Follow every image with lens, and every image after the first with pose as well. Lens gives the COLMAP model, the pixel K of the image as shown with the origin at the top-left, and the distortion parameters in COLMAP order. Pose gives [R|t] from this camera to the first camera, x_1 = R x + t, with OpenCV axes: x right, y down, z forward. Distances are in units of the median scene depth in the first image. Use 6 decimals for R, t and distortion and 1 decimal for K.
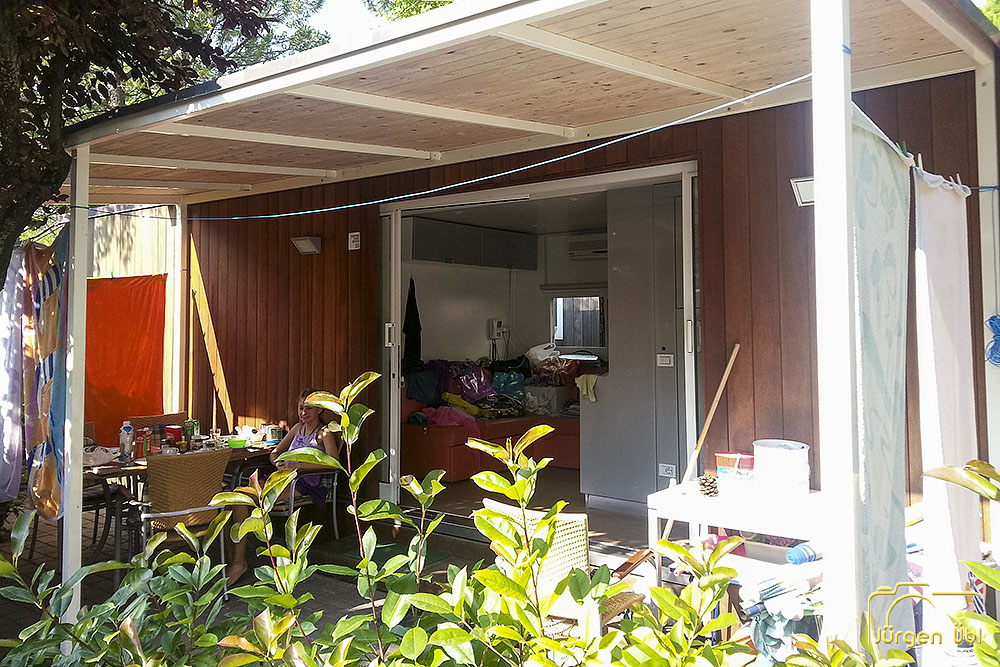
lens RADIAL K [[856.3, 0, 498.8], [0, 856.3, 292.6], [0, 0, 1]] dist [0.071027, -0.000940]
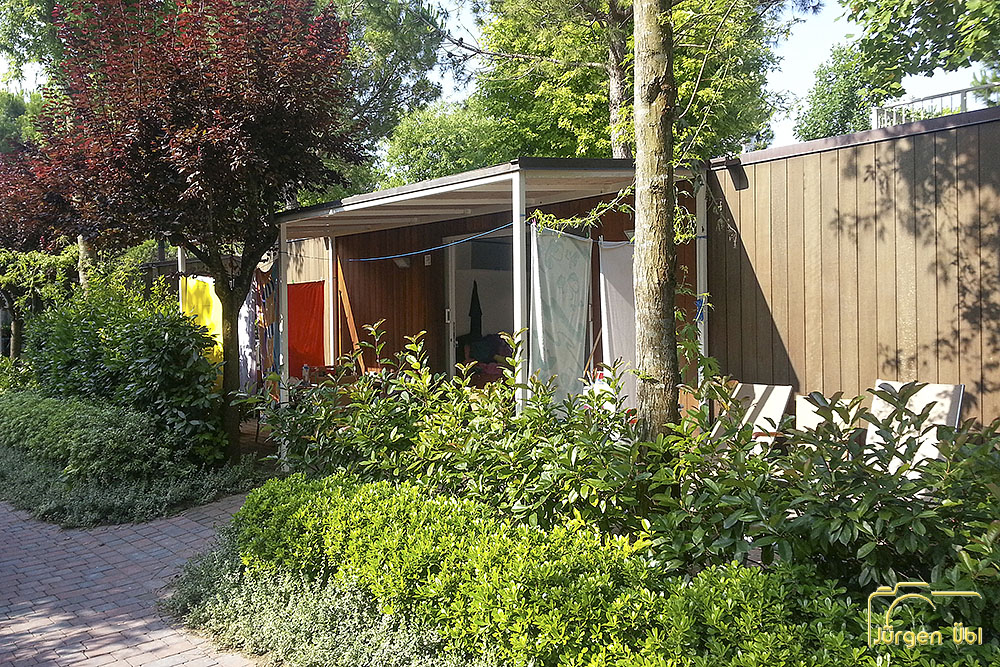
lens RADIAL K [[847.5, 0, 500.0], [0, 847.5, 333.5], [0, 0, 1]] dist [0.066614, -0.000060]
pose [[0.986176, -0.008638, -0.165475, 0.249258], [0.018093, 0.998283, 0.055715, -0.006971], [0.164710, -0.057939, 0.984639, -0.635015]]
